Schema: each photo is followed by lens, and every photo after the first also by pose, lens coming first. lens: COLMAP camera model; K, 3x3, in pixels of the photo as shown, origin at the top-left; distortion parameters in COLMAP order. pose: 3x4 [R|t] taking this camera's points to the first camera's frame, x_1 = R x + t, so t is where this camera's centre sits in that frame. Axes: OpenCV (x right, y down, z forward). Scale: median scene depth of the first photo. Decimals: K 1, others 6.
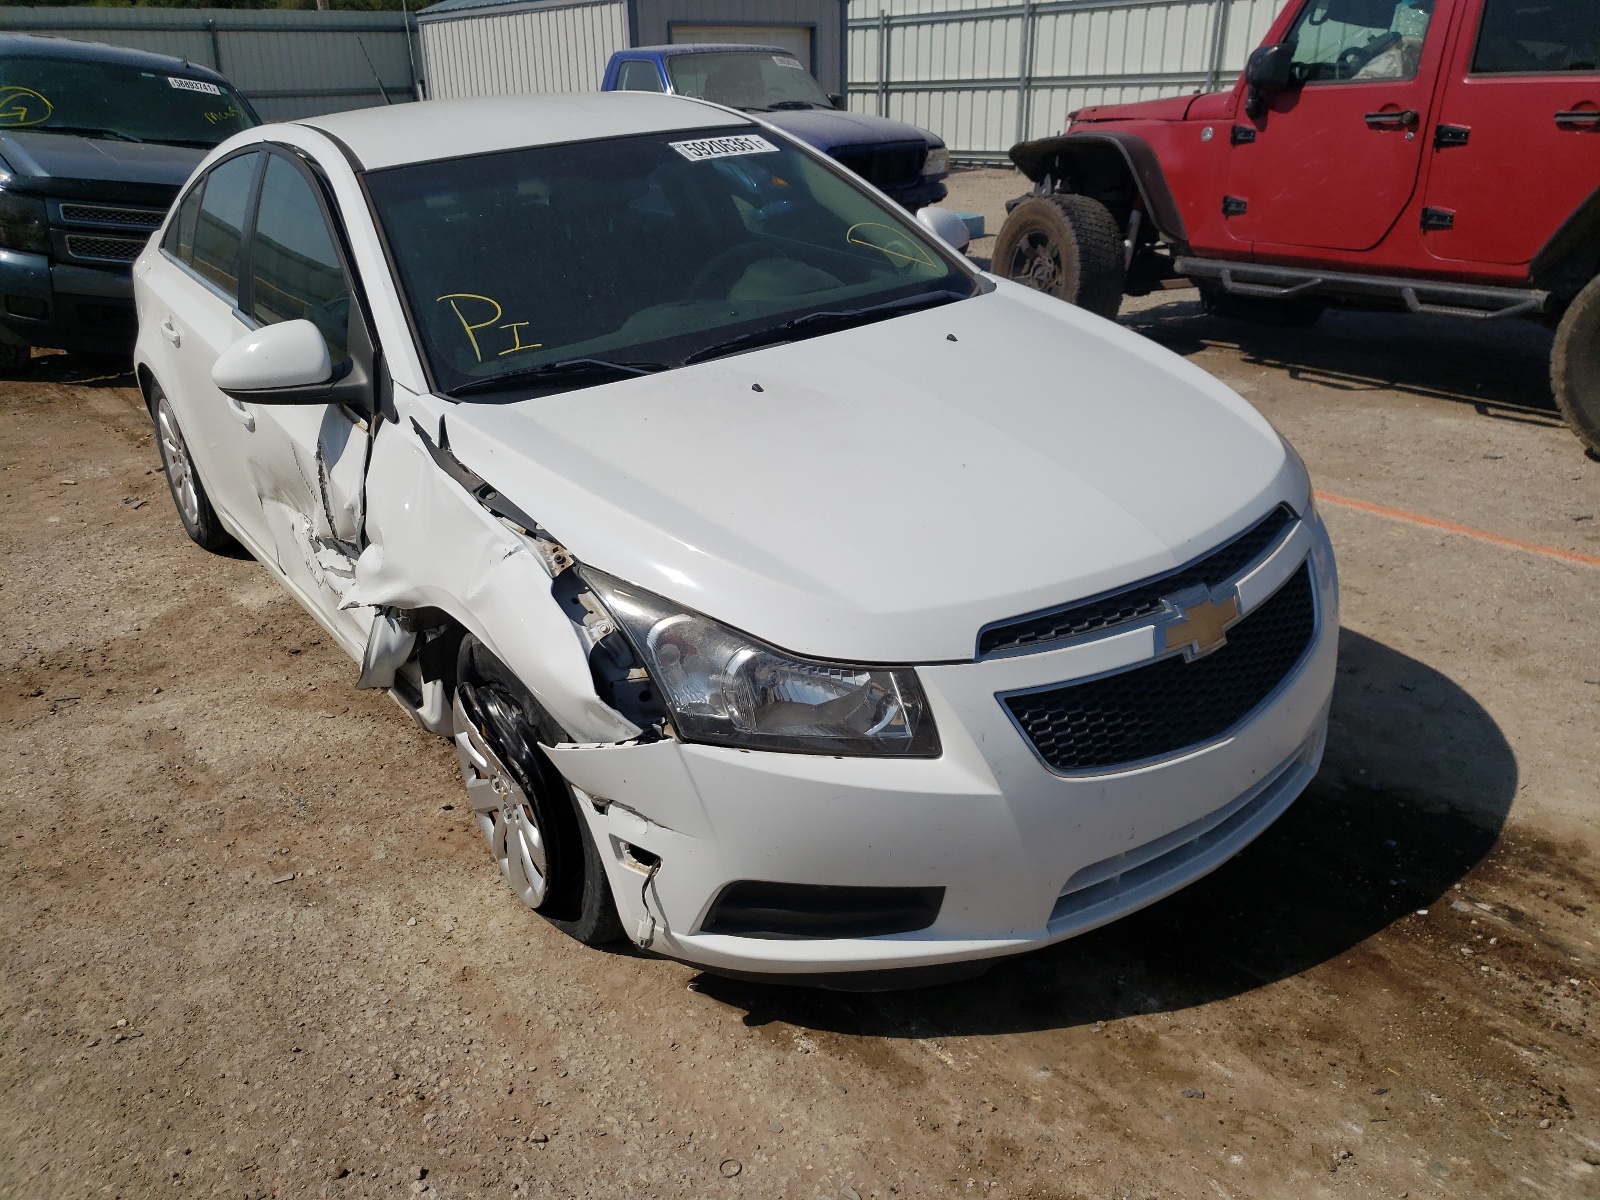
lens RADIAL K [[1219.2, 0, 798.4], [0, 1219.2, 601.0], [0, 0, 1]] dist [-0.002132, 0.017395]
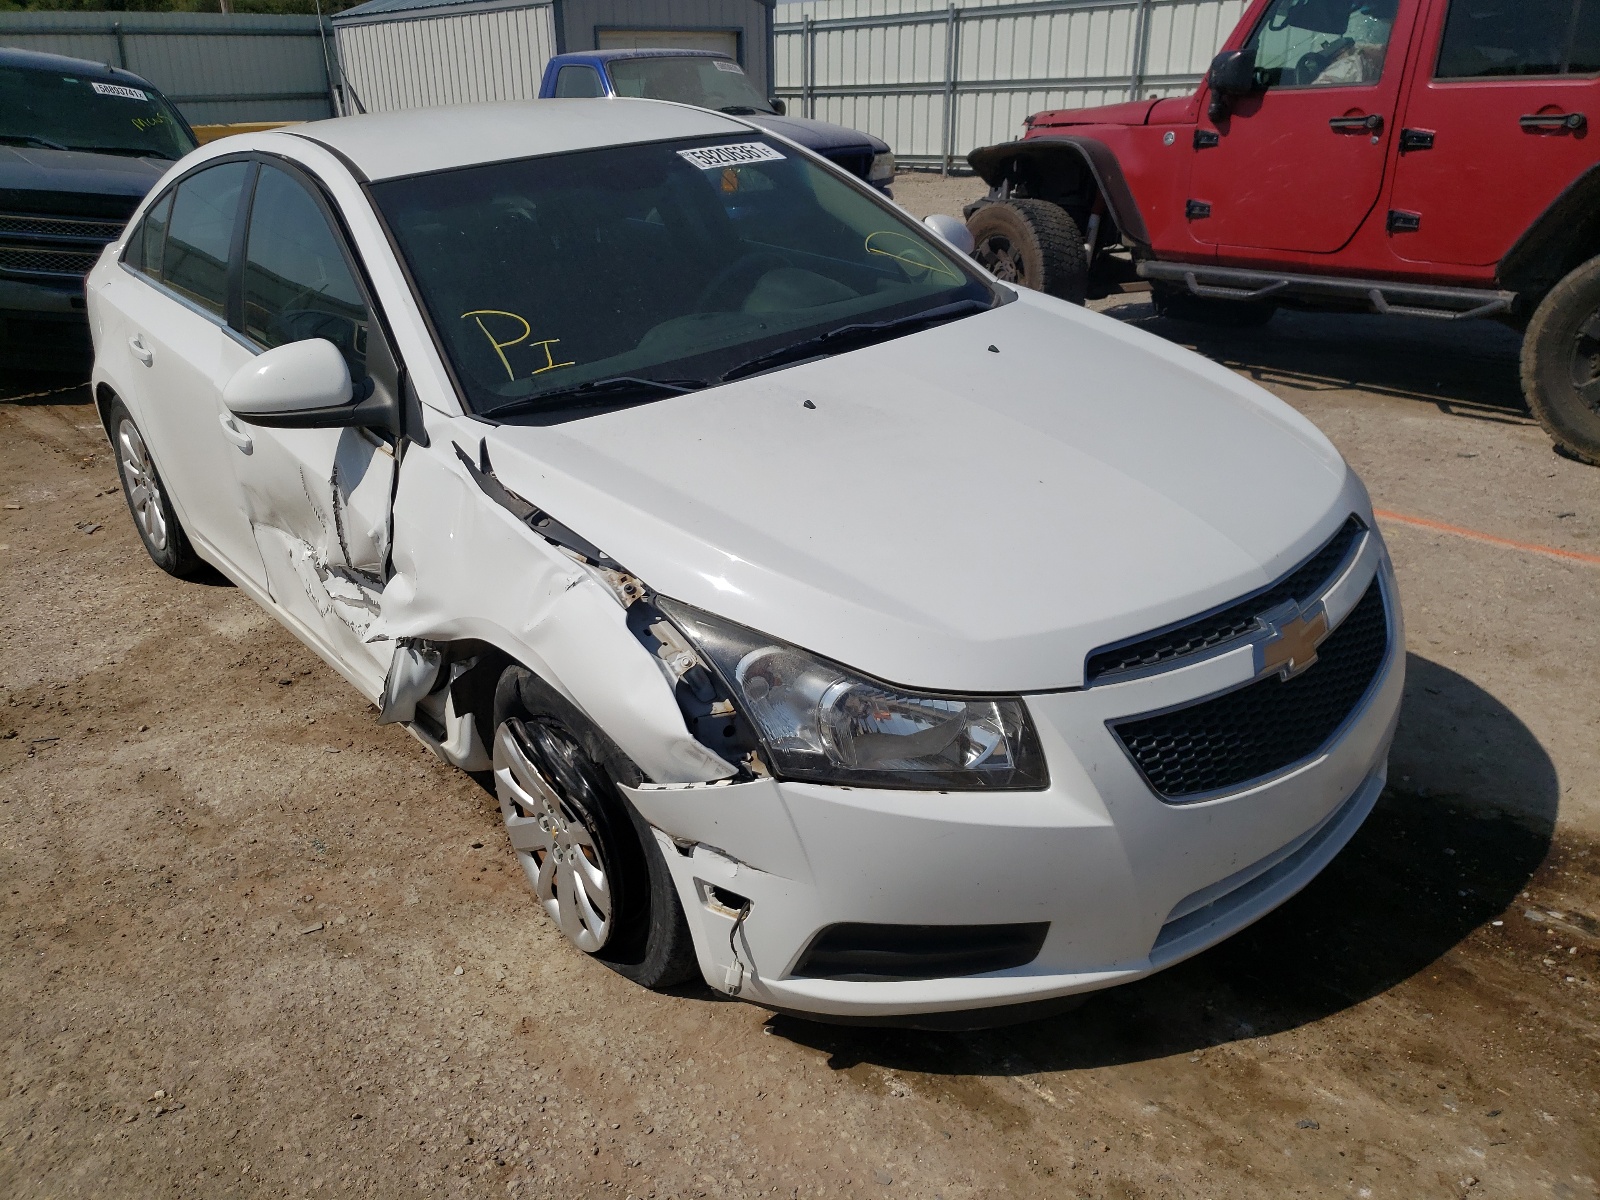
lens RADIAL K [[1219.2, 0, 791.7], [0, 1219.2, 600.2], [0, 0, 1]] dist [-0.002132, 0.017395]
pose [[0.998321, -0.023536, 0.052932, -0.096352], [0.023724, 0.999714, -0.002917, -0.016126], [-0.052848, 0.004168, 0.998594, 0.033243]]
